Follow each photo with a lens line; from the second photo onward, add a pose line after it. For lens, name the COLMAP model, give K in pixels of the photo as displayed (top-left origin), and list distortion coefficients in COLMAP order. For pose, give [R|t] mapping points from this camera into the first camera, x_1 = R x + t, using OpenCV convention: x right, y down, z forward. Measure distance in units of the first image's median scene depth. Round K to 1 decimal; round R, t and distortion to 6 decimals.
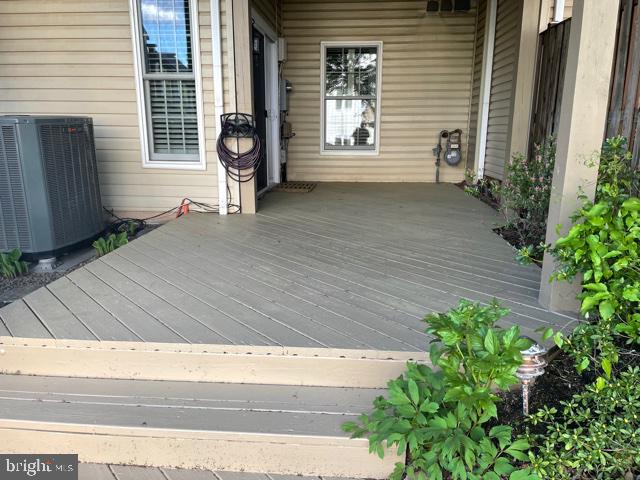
lens RADIAL K [[483.1, 0, 319.4], [0, 483.1, 240.3], [0, 0, 1]] dist [0.047449, -0.001112]
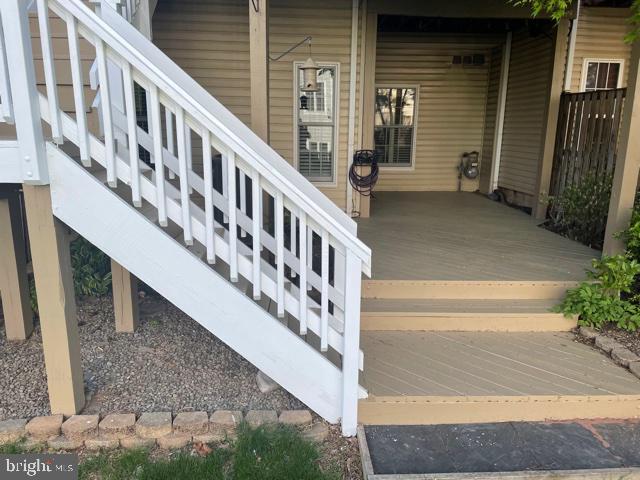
lens RADIAL K [[483.1, 0, 320.8], [0, 483.1, 238.6], [0, 0, 1]] dist [0.047449, -0.001112]
pose [[0.993201, -0.018319, 0.114962, -0.298684], [0.018971, 0.999810, -0.004576, 0.007139], [-0.114857, 0.006725, 0.993359, -0.274241]]
